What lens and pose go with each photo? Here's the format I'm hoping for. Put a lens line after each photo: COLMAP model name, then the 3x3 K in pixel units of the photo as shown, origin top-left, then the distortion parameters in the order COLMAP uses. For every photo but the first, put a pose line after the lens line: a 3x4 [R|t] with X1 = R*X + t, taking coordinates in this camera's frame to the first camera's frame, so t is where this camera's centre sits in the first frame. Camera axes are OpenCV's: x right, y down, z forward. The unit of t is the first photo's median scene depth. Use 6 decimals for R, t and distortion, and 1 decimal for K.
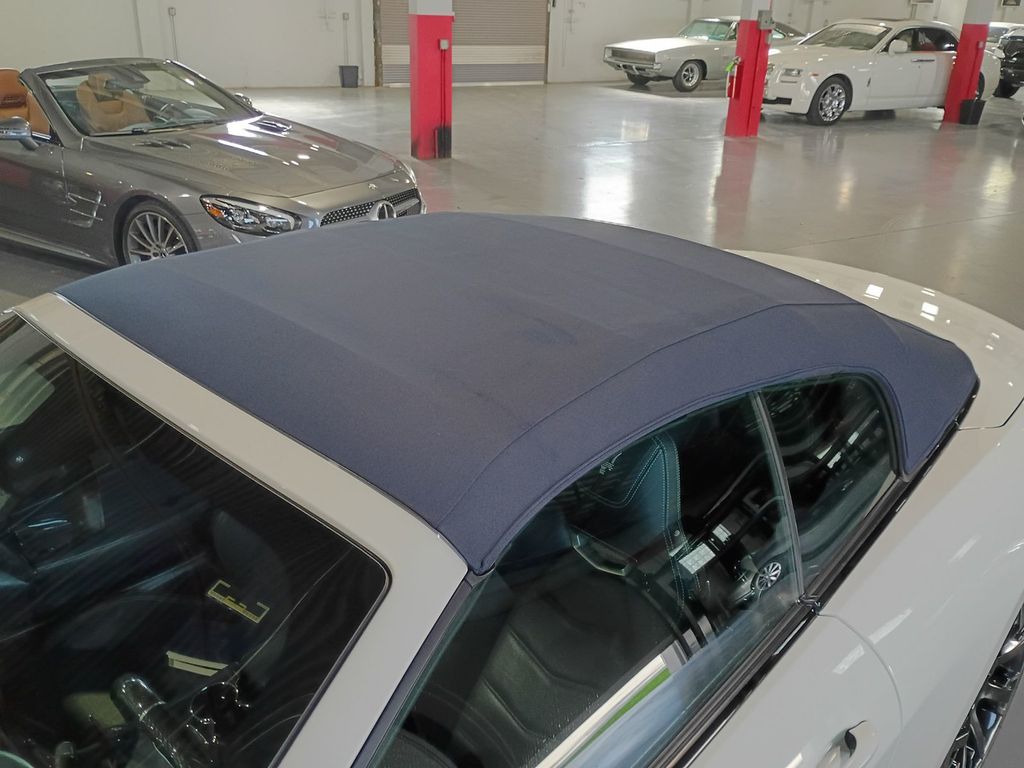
lens RADIAL K [[891.7, 0, 513.9], [0, 891.7, 379.6], [0, 0, 1]] dist [0.059466, -0.077312]
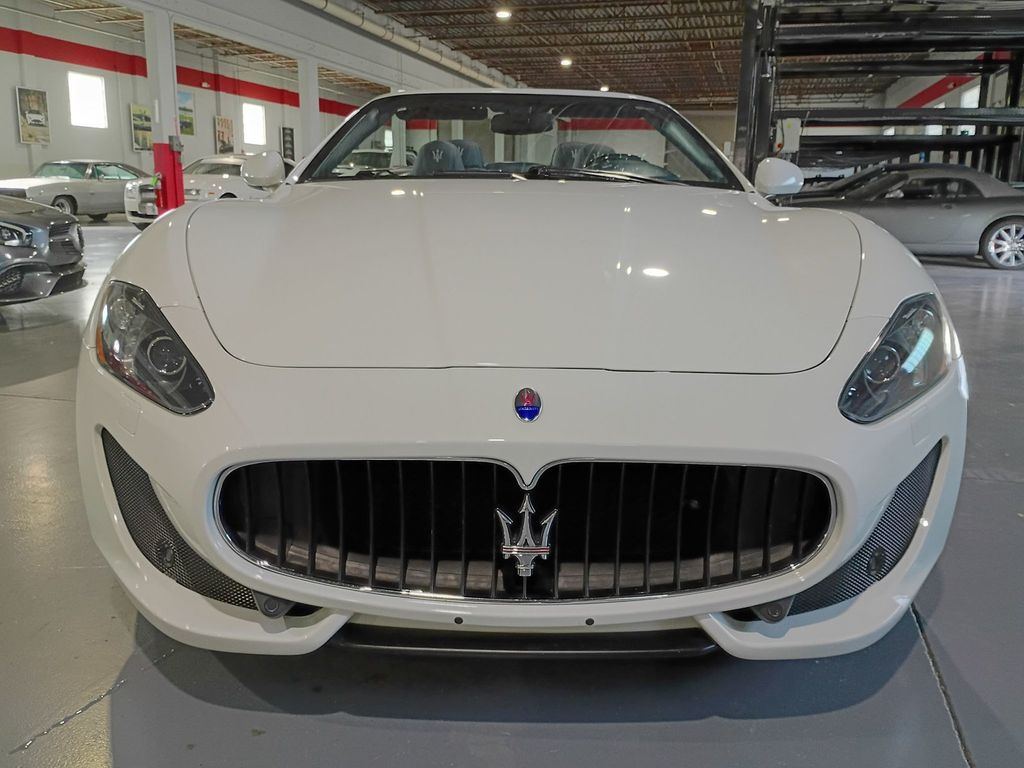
lens RADIAL K [[891.7, 0, 520.2], [0, 891.7, 379.4], [0, 0, 1]] dist [0.059466, -0.077312]
pose [[0.707566, -0.164305, 0.687280, -0.220395], [0.288682, 0.954942, -0.068909, 0.092592], [-0.644991, 0.247163, 0.723117, -0.064985]]
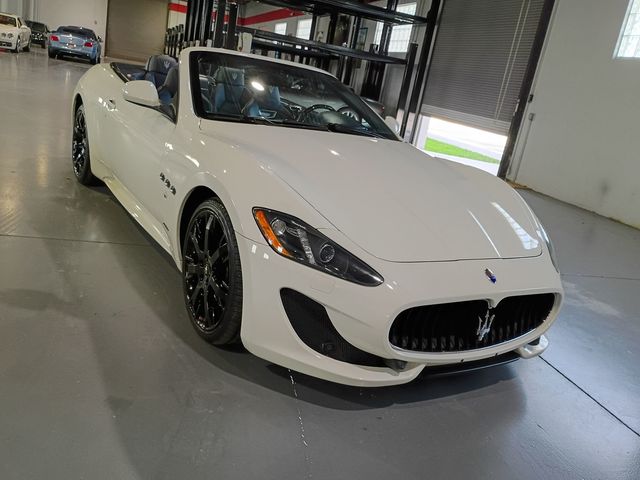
lens RADIAL K [[557.3, 0, 321.7], [0, 557.3, 240.1], [0, 0, 1]] dist [0.059466, -0.077312]
pose [[0.230903, -0.263836, 0.936523, -0.313126], [0.235322, 0.949101, 0.209360, 0.032459], [-0.944091, 0.172042, 0.281237, 0.007336]]
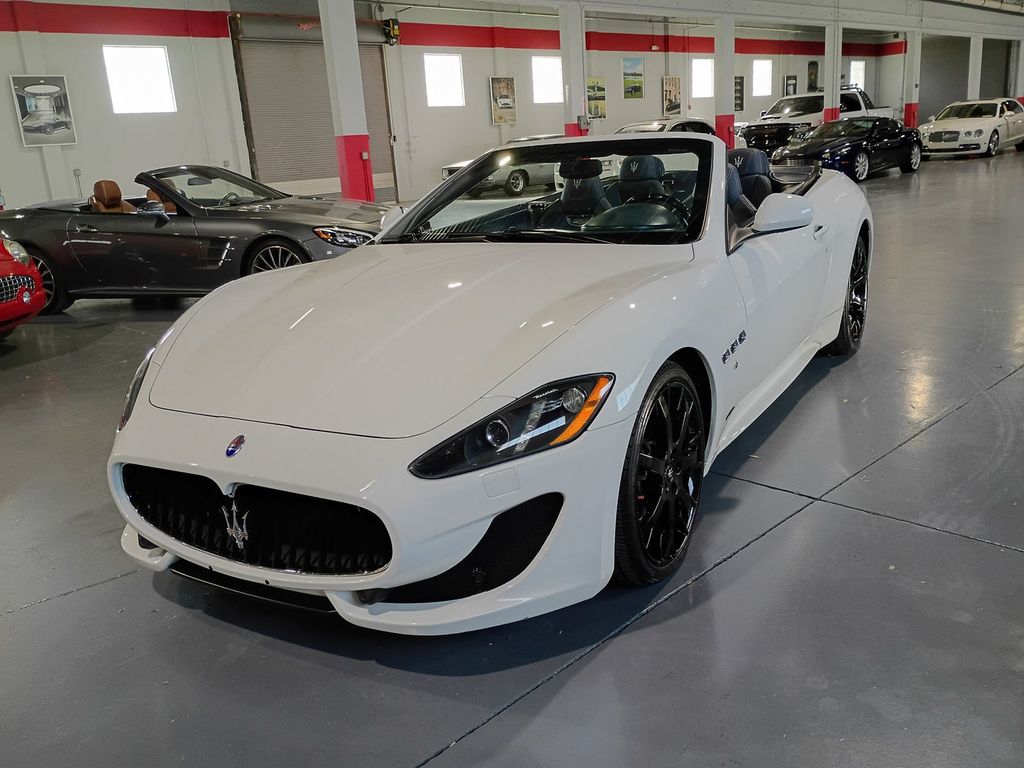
lens RADIAL K [[891.7, 0, 507.7], [0, 891.7, 375.5], [0, 0, 1]] dist [0.059466, -0.077312]
pose [[0.965927, -0.155060, 0.207222, -0.134055], [0.186423, 0.972230, -0.141478, 0.108918], [-0.179530, 0.175288, 0.968010, -0.164640]]
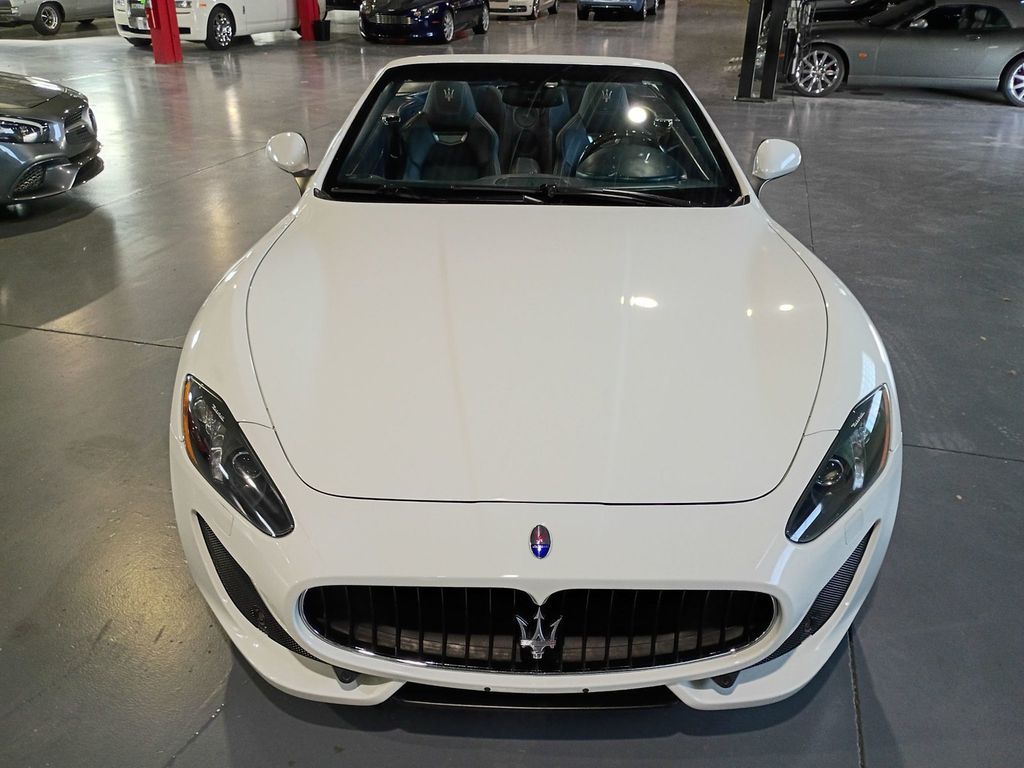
lens RADIAL K [[891.7, 0, 517.7], [0, 891.7, 376.0], [0, 0, 1]] dist [0.059466, -0.077312]
pose [[0.713651, -0.316909, 0.624717, -0.226691], [0.287646, 0.945733, 0.151160, 0.044990], [-0.638719, 0.071822, 0.766081, -0.091023]]
